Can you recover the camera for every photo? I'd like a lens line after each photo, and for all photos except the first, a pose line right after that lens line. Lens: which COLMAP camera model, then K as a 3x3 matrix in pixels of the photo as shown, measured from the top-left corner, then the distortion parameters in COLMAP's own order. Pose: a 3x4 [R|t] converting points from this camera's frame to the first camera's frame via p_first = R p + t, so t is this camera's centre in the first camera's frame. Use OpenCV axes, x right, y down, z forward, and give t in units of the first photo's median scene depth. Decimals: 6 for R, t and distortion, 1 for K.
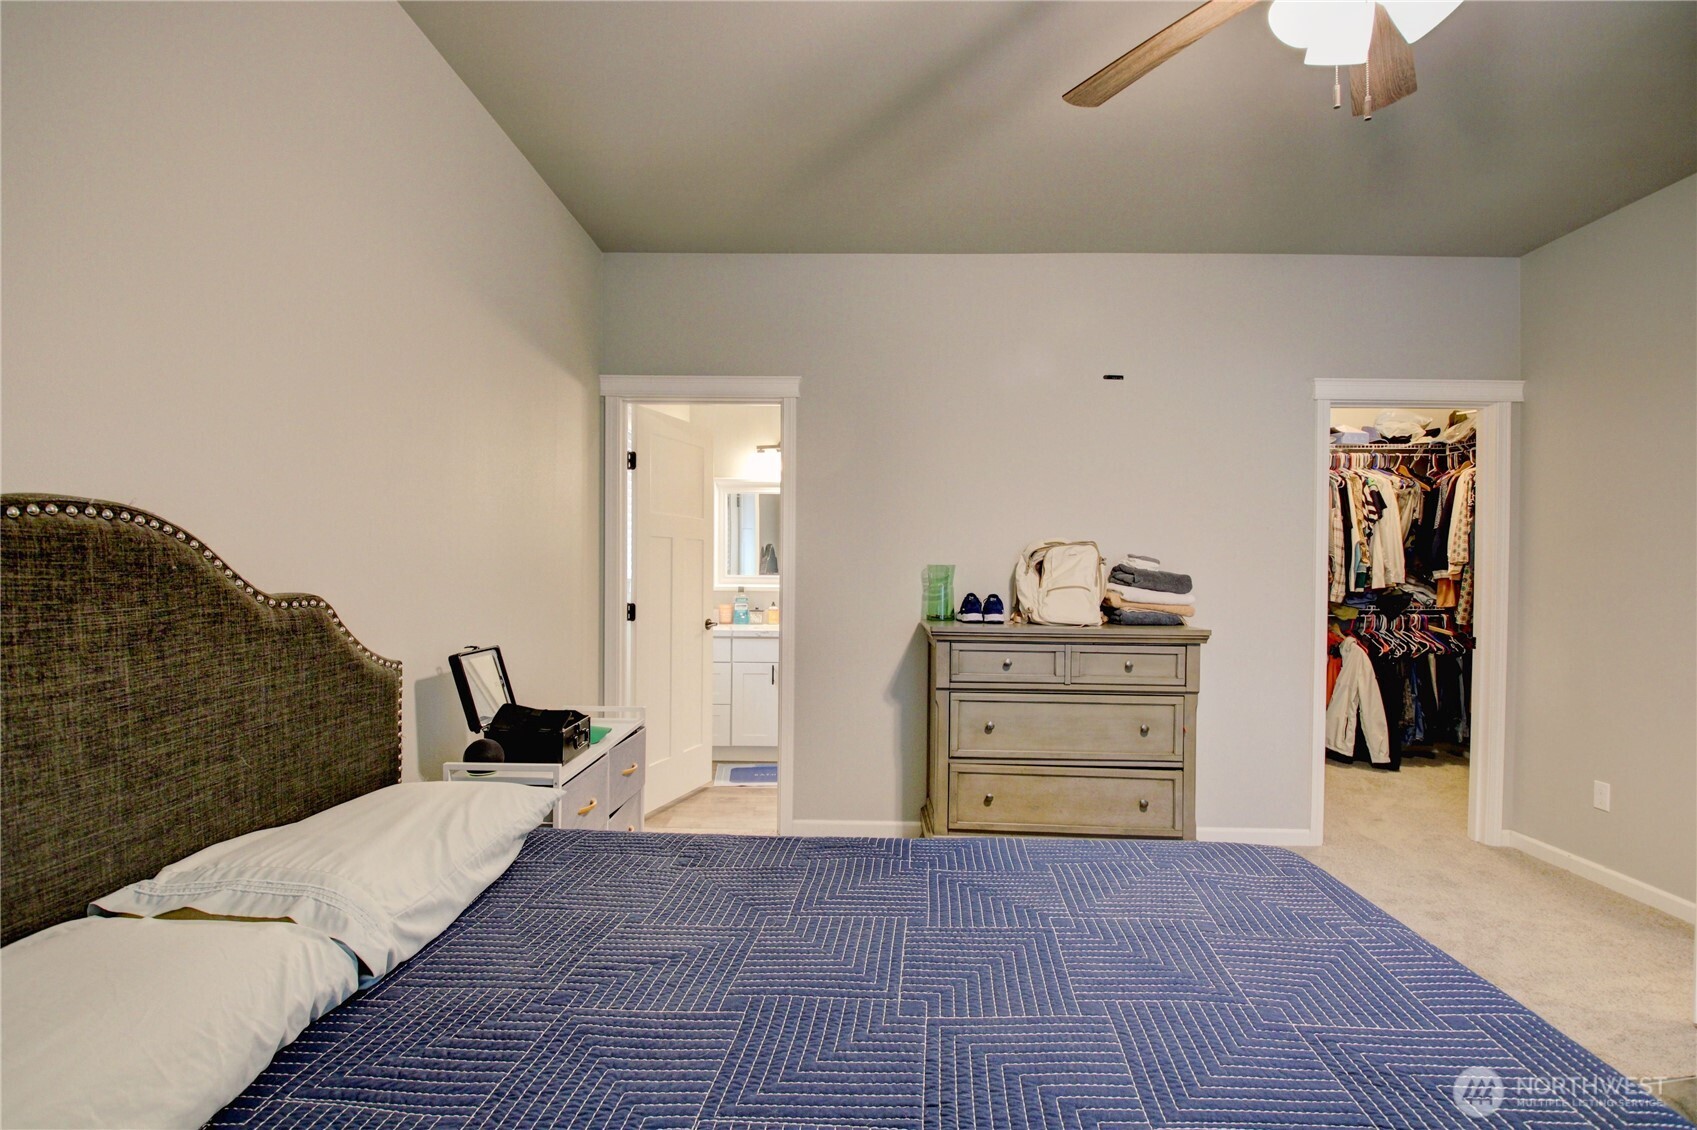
lens RADIAL K [[779.0, 0, 847.7], [0, 779.0, 568.0], [0, 0, 1]] dist [-0.008169, -0.001794]
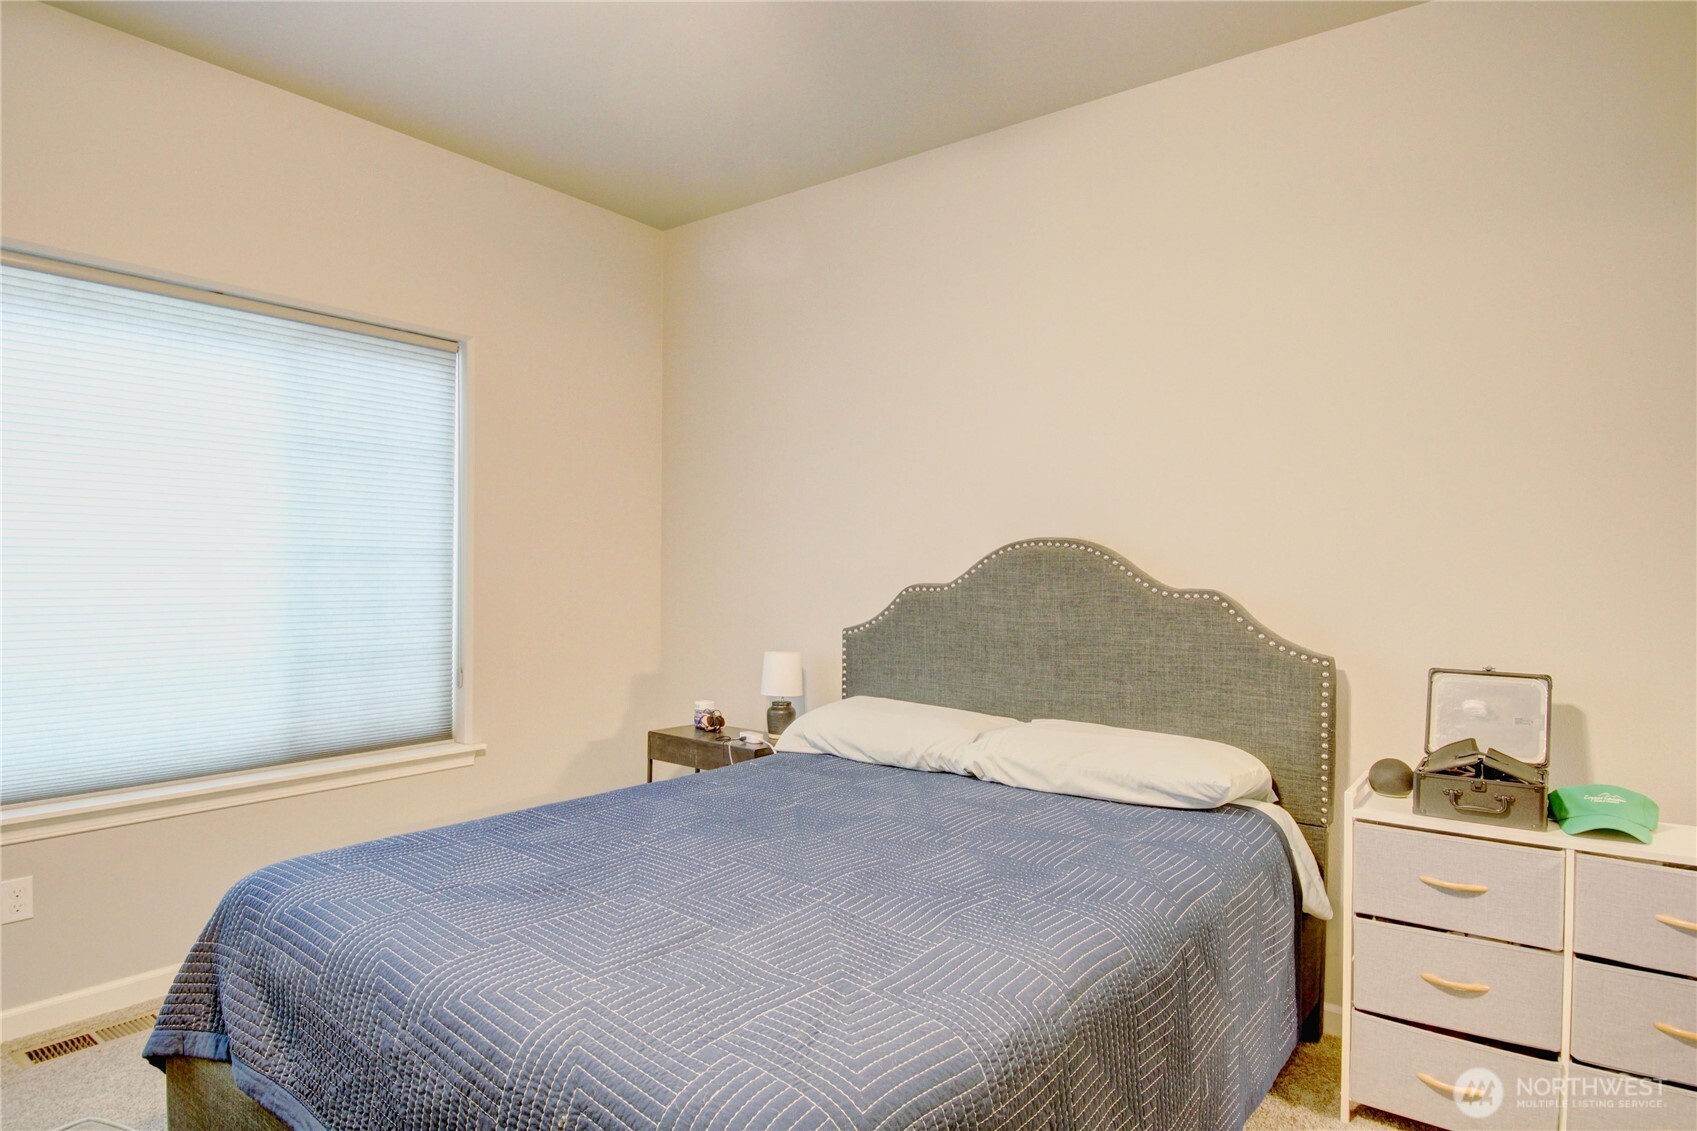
lens RADIAL K [[944.9, 0, 846.6], [0, 944.9, 571.4], [0, 0, 1]] dist [0.000151, -0.000038]
pose [[-0.584560, -0.016679, -0.811179, 1.359336], [-0.016421, 0.999827, -0.008724, 0.033233], [0.811184, 0.008221, -0.584733, 1.874678]]
